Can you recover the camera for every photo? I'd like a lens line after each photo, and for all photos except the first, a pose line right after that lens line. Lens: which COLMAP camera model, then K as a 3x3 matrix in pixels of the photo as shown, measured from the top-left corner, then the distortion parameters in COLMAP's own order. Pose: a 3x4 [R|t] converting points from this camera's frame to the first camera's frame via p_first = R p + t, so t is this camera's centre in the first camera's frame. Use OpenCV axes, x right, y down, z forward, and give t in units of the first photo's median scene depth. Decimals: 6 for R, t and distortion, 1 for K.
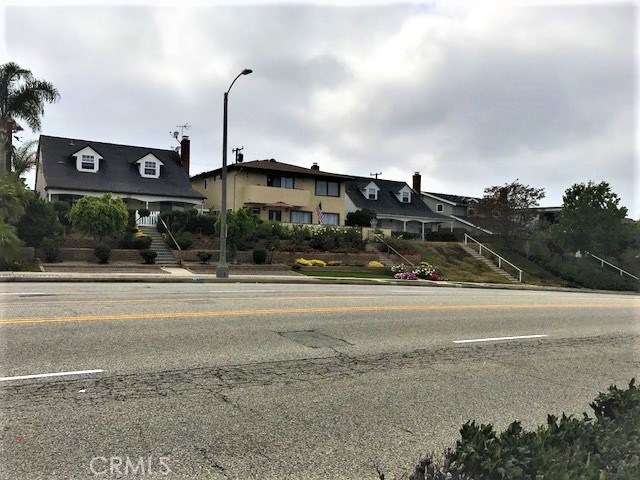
lens RADIAL K [[523.5, 0, 316.5], [0, 523.5, 240.2], [0, 0, 1]] dist [0.019158, -0.010074]
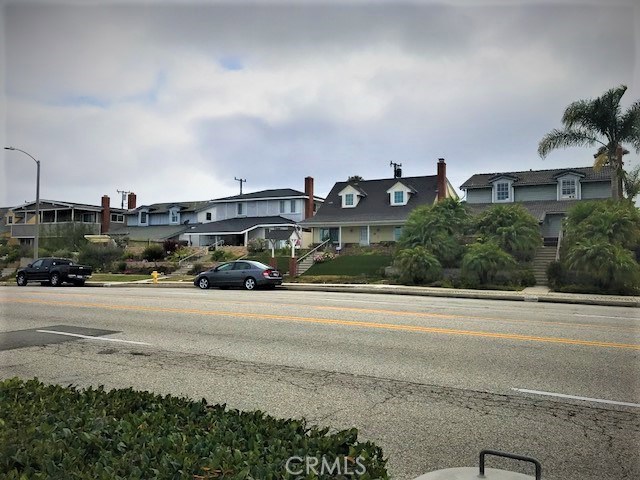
lens RADIAL K [[523.5, 0, 316.5], [0, 523.5, 240.2], [0, 0, 1]] dist [0.019158, -0.010074]
pose [[0.329477, -0.074907, -0.941187, 0.430169], [0.026039, 0.997190, -0.070249, 0.021806], [0.943804, -0.001362, 0.330502, 0.282867]]
